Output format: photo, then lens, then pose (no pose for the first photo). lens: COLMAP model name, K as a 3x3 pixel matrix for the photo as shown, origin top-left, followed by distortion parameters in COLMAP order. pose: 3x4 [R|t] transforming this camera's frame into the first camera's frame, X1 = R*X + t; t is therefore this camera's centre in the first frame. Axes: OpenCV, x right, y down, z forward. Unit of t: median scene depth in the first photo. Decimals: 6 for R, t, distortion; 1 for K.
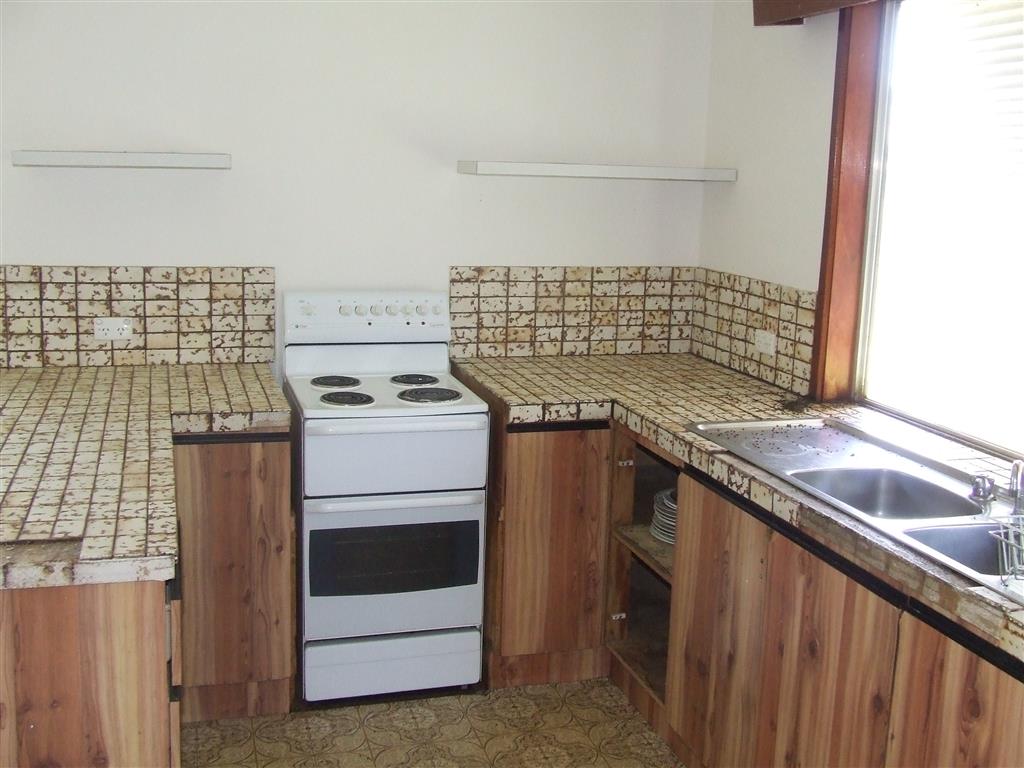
lens RADIAL K [[1135.1, 0, 511.7], [0, 1135.1, 382.8], [0, 0, 1]] dist [-0.030684, 0.000000]
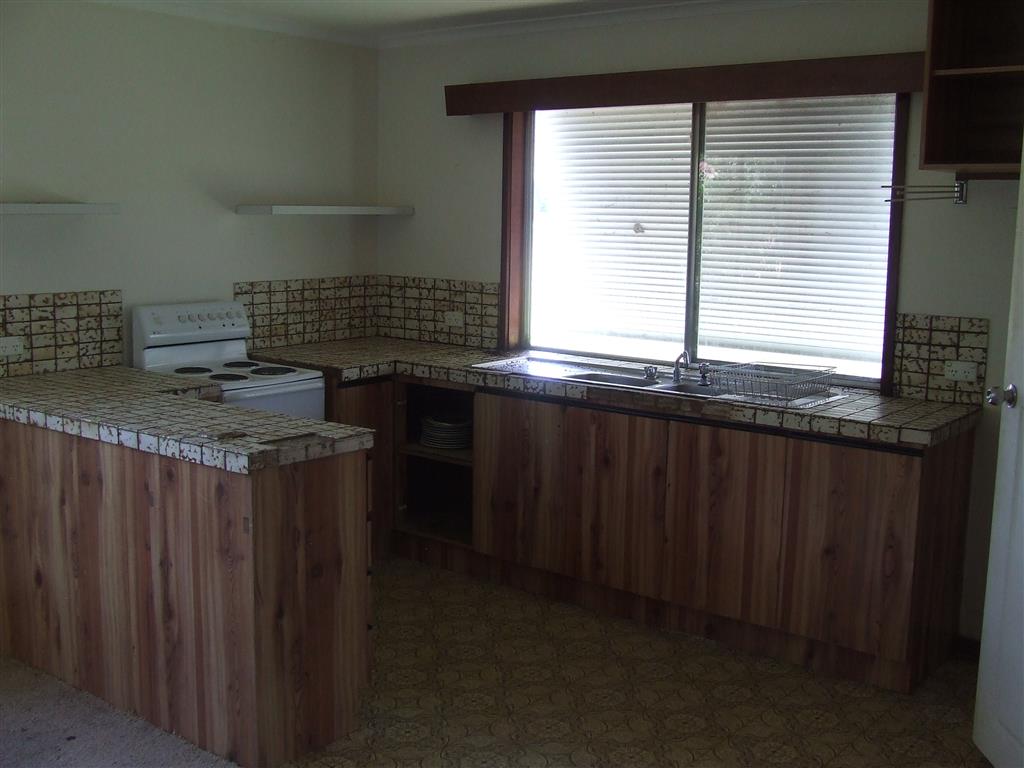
lens RADIAL K [[1135.1, 0, 511.8], [0, 1135.1, 384.5], [0, 0, 1]] dist [-0.030684, 0.000000]
pose [[0.824055, -0.105544, 0.556591, -0.574616], [0.118716, 0.992850, 0.012506, 0.042062], [-0.553931, 0.055771, 0.830693, -0.313061]]
